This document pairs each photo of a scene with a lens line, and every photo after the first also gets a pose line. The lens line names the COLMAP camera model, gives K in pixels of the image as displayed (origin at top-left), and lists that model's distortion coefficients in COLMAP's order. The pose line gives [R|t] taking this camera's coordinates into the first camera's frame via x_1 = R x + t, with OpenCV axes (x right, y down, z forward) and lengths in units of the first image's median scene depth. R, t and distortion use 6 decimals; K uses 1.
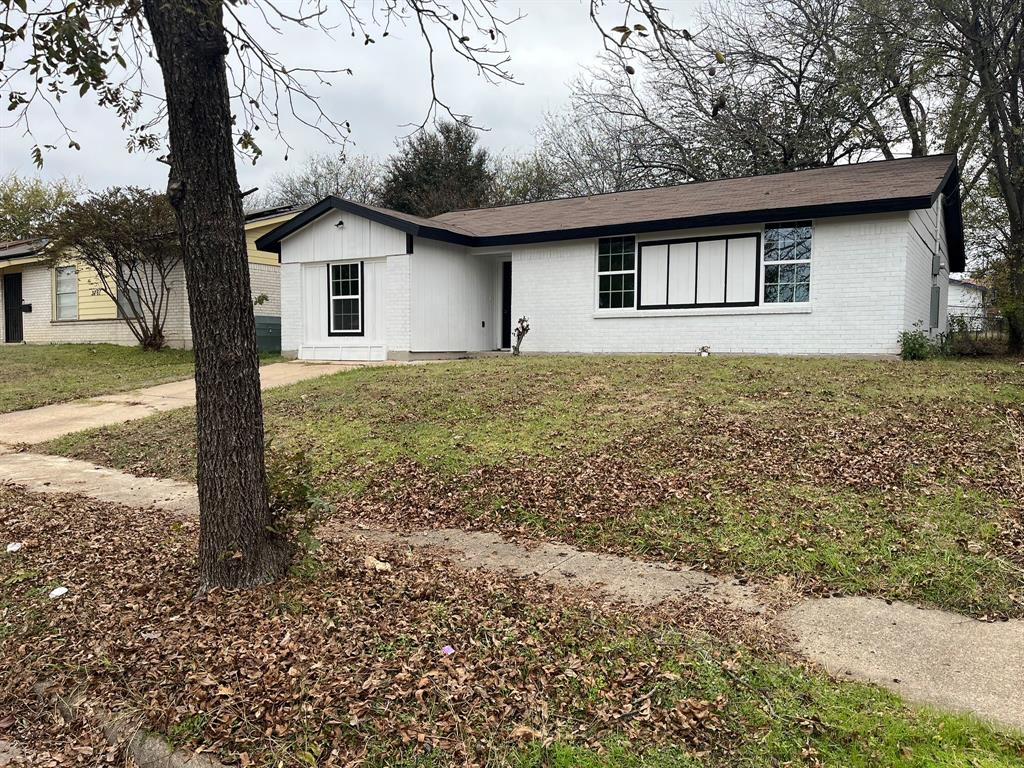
lens RADIAL K [[779.2, 0, 512.0], [0, 779.2, 384.0], [0, 0, 1]] dist [0.052216, -0.077220]
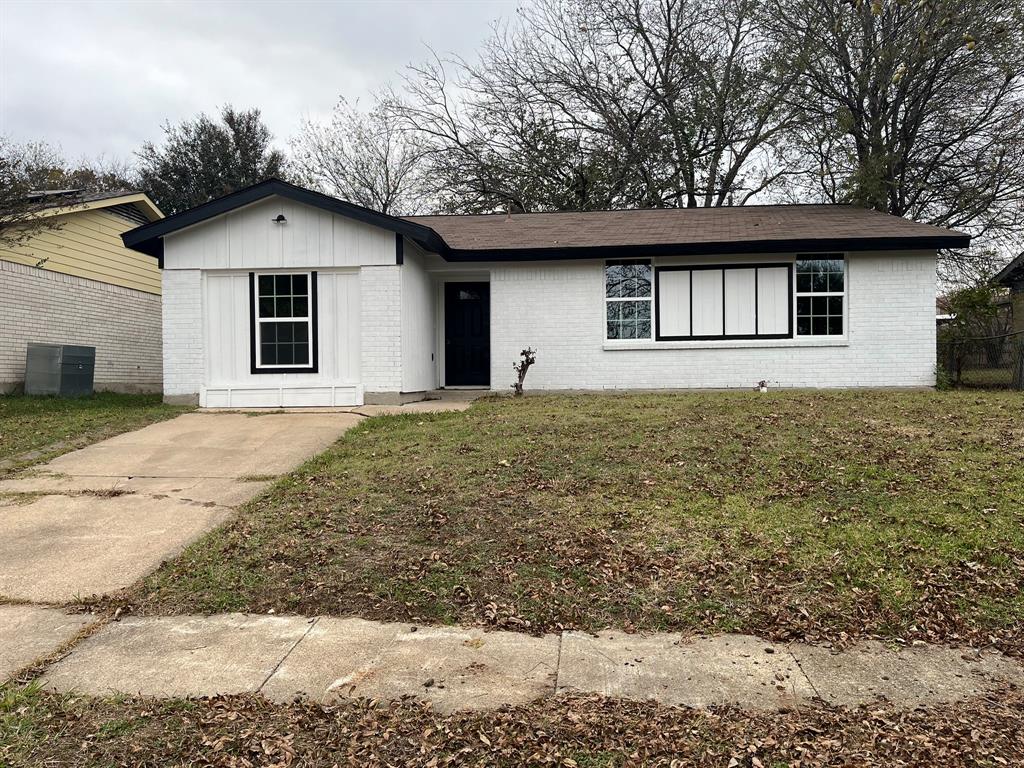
lens RADIAL K [[779.2, 0, 512.0], [0, 779.2, 384.0], [0, 0, 1]] dist [0.052216, -0.077220]
pose [[0.882796, -0.013761, 0.469555, -0.408985], [0.035531, 0.998663, -0.037533, -0.018153], [-0.468411, 0.049818, 0.882105, 0.289496]]
